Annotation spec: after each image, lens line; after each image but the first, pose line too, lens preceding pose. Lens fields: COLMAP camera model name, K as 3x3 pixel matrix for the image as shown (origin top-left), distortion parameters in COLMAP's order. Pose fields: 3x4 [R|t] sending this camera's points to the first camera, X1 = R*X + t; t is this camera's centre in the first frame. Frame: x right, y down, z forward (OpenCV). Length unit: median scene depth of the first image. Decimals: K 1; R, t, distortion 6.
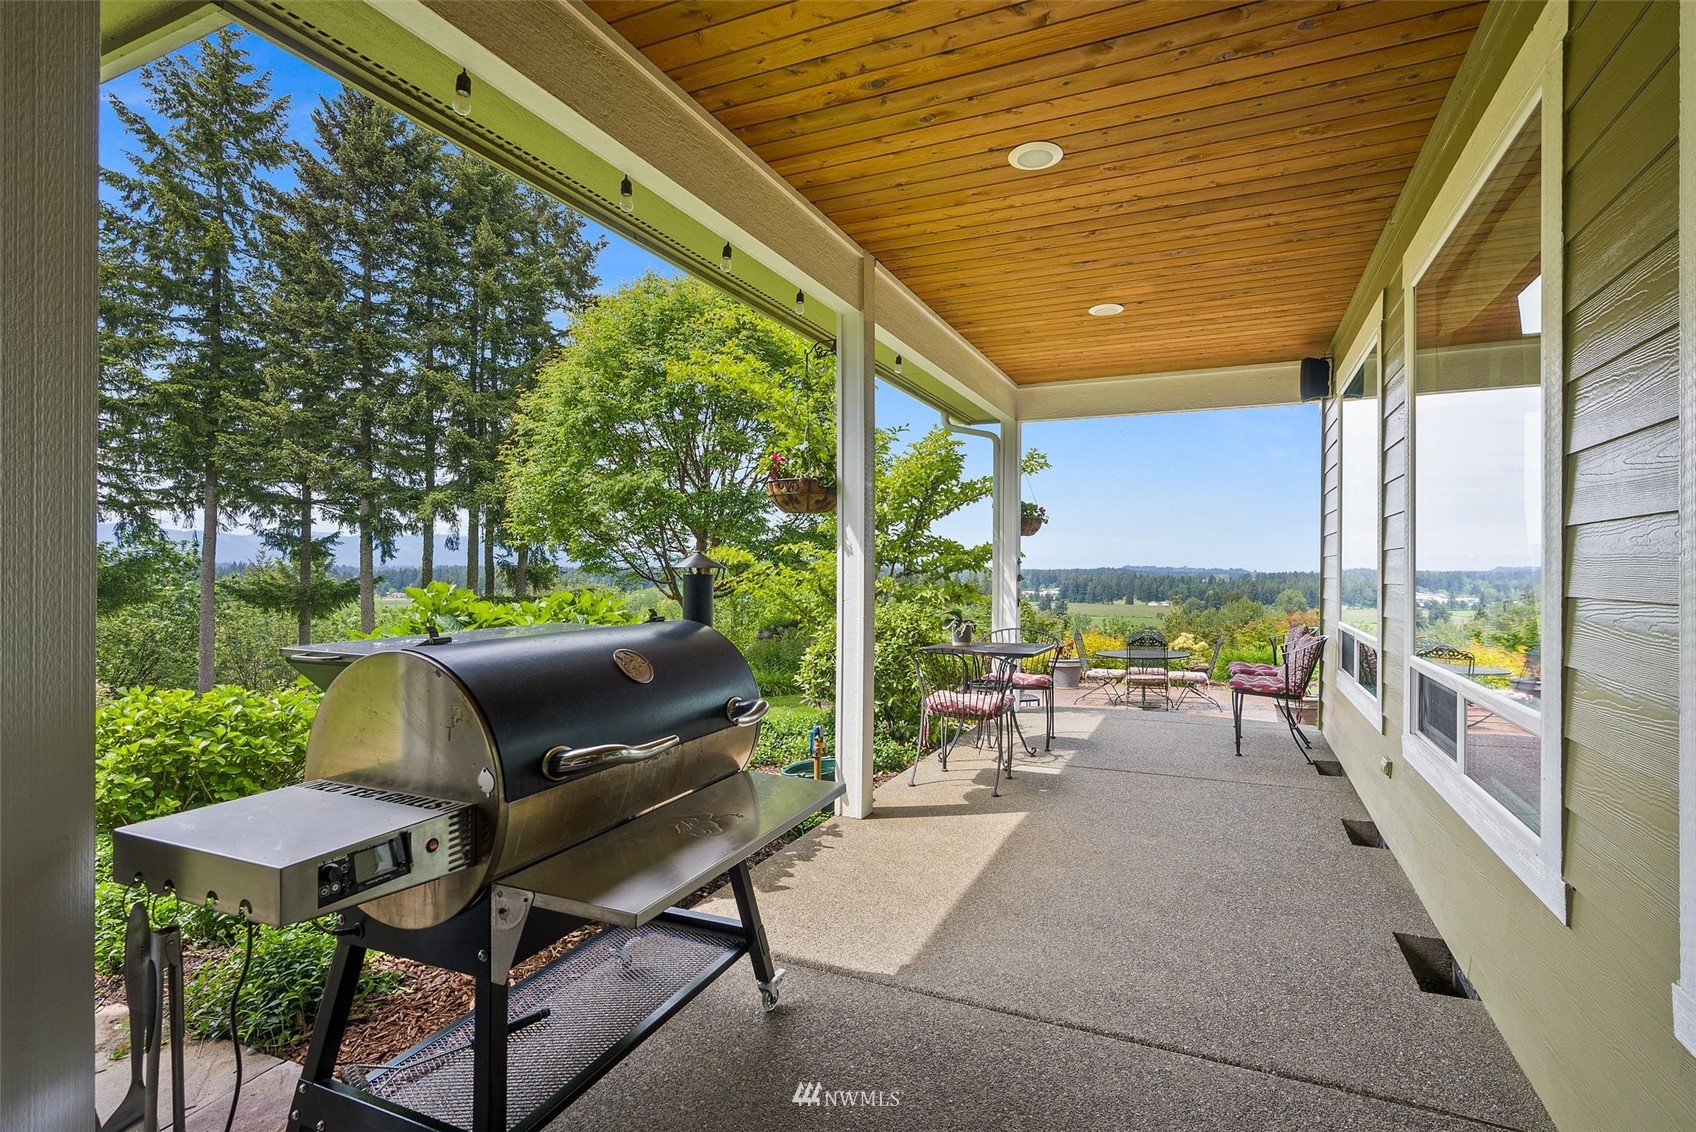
lens RADIAL K [[832.5, 0, 848.0], [0, 832.5, 566.0], [0, 0, 1]] dist [-0.000587, -0.000030]
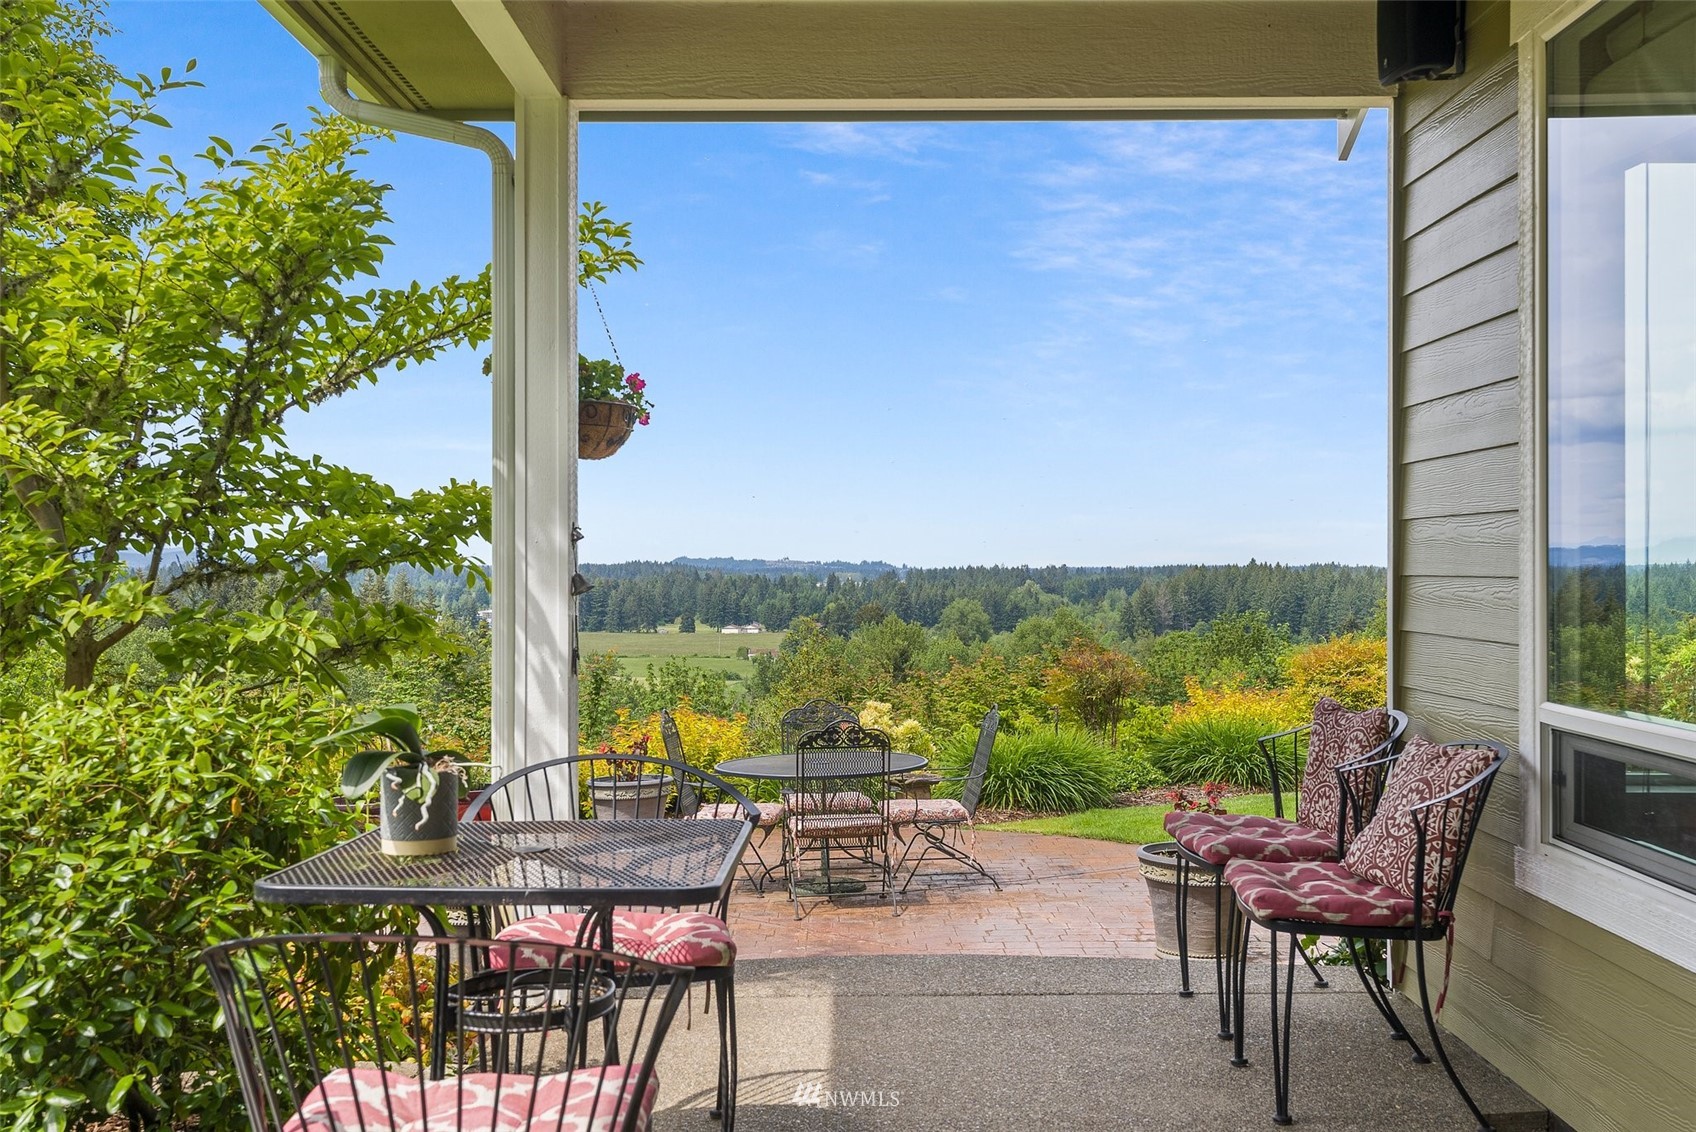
lens RADIAL K [[1687.9, 0, 848.0], [0, 1687.9, 566.0], [0, 0, 1]] dist [0.039901, -0.009128]
pose [[0.911947, -0.007192, 0.410246, 0.029490], [0.005466, 0.999971, 0.005381, 0.003275], [-0.410273, -0.002665, 0.911959, 0.321161]]
